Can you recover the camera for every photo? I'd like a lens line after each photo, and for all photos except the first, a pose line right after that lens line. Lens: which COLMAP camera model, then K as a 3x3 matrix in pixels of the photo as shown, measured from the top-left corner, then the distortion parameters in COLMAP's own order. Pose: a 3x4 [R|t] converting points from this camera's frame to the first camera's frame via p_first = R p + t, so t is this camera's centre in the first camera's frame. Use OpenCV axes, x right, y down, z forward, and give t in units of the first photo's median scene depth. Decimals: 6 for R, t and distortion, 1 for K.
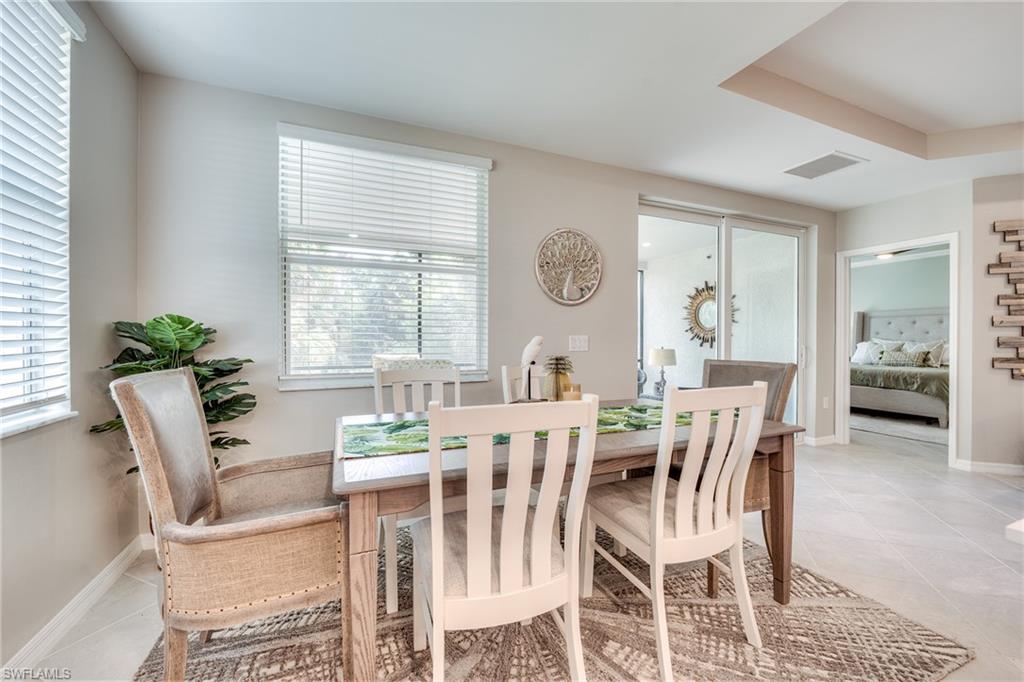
lens RADIAL K [[411.2, 0, 514.8], [0, 411.2, 339.4], [0, 0, 1]] dist [0.000218, -0.000092]
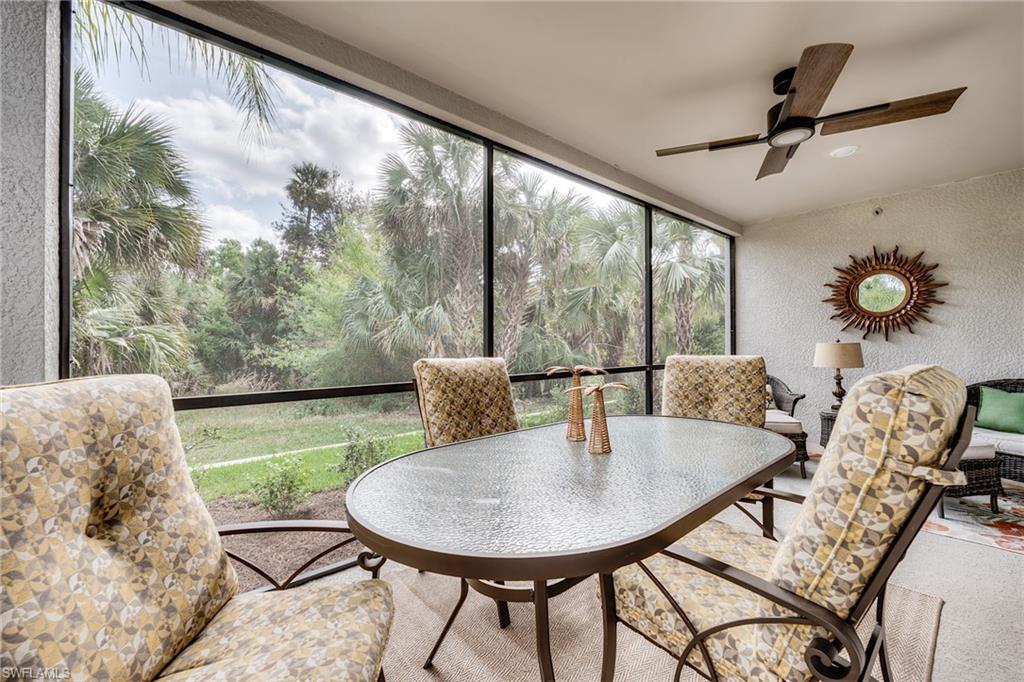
lens RADIAL K [[411.2, 0, 509.4], [0, 411.2, 339.5], [0, 0, 1]] dist [0.000218, -0.000092]
pose [[0.958665, -0.002946, 0.284521, -0.322105], [0.004622, 0.999976, -0.005220, 0.018093], [-0.284499, 0.006320, 0.958656, 0.488358]]
